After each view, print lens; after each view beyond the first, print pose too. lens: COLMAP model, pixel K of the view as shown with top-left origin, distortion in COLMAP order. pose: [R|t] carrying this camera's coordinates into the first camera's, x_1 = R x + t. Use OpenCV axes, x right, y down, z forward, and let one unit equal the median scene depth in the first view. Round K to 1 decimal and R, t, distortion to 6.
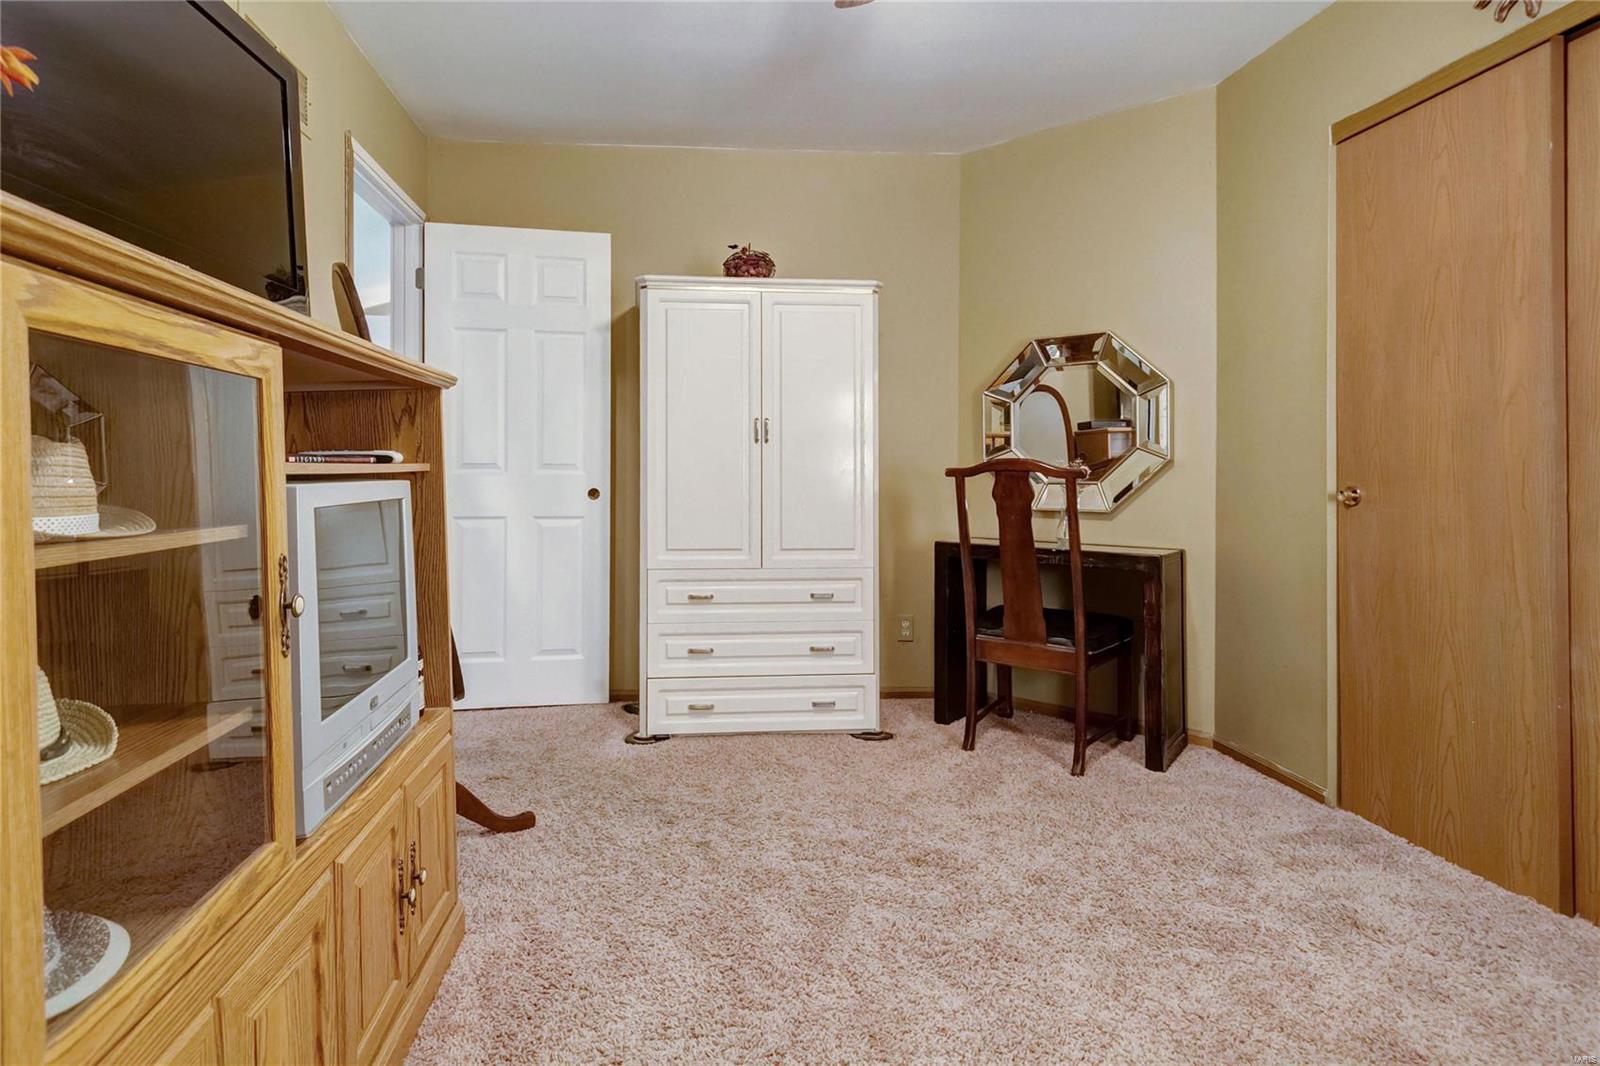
lens RADIAL K [[798.5, 0, 792.9], [0, 798.5, 506.0], [0, 0, 1]] dist [0.012095, -0.000789]
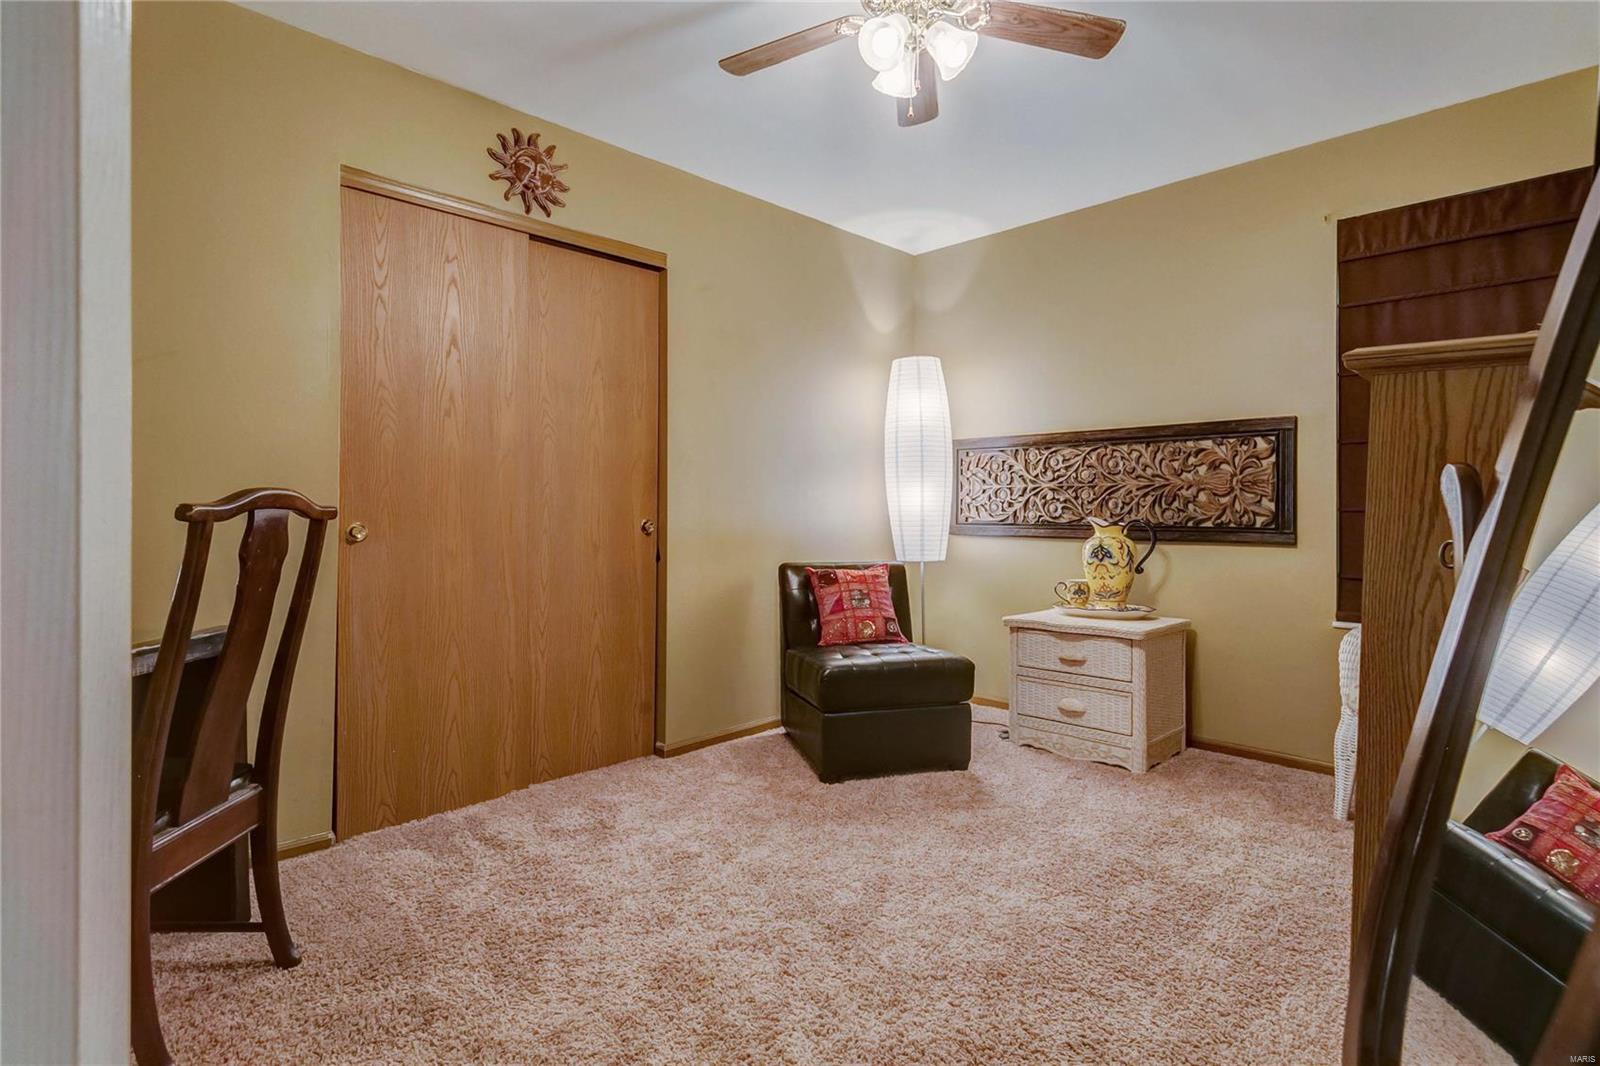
lens RADIAL K [[798.5, 0, 792.9], [0, 798.5, 506.0], [0, 0, 1]] dist [0.012095, -0.000789]
pose [[-0.604865, -0.001538, 0.796327, -0.494256], [0.028218, 0.999329, 0.023363, -0.057013], [-0.795828, 0.036602, -0.604416, 1.218509]]
